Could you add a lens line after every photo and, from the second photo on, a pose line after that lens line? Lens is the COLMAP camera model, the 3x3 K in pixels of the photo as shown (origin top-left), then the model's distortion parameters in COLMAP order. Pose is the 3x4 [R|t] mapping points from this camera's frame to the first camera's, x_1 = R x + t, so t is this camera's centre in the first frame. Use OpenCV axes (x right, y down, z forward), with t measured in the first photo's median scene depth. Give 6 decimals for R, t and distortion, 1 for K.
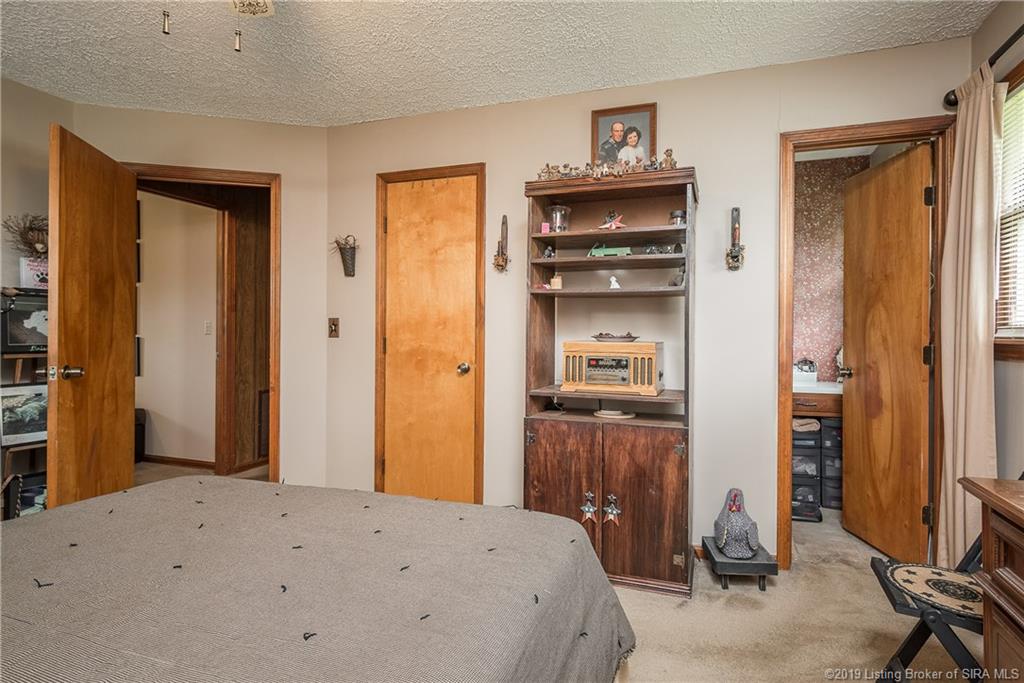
lens RADIAL K [[500.3, 0, 513.3], [0, 500.3, 337.2], [0, 0, 1]] dist [0.001775, -0.000248]
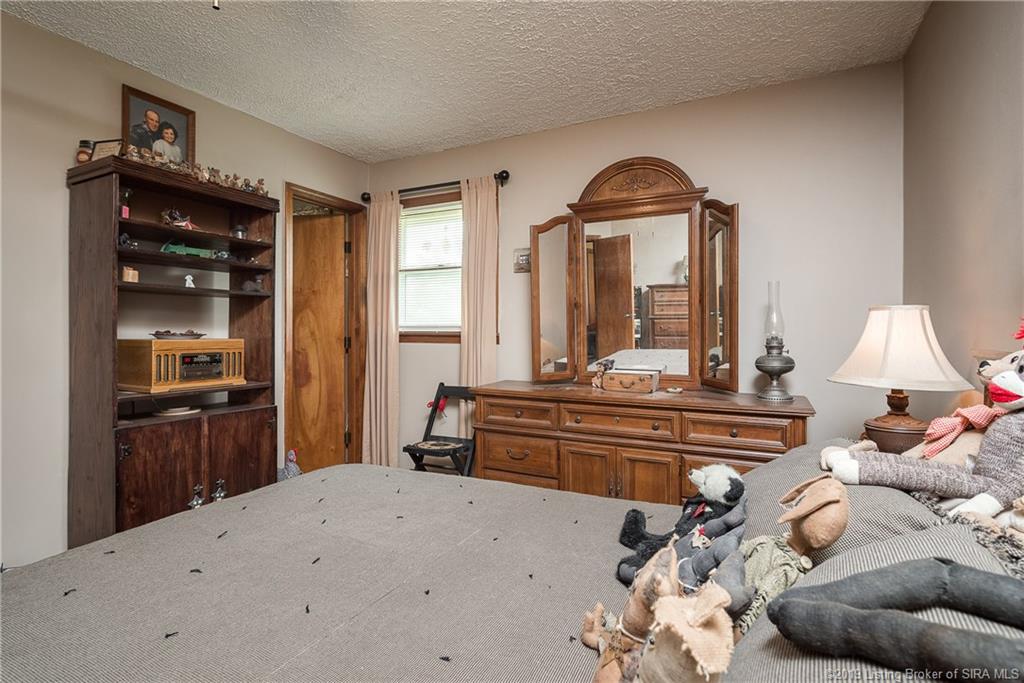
lens RADIAL K [[500.3, 0, 513.3], [0, 500.3, 337.2], [0, 0, 1]] dist [0.001775, -0.000248]
pose [[0.150027, -0.020167, 0.988476, -0.711172], [0.006911, 0.999789, 0.019349, -0.009648], [-0.988658, 0.003928, 0.150135, 0.190124]]
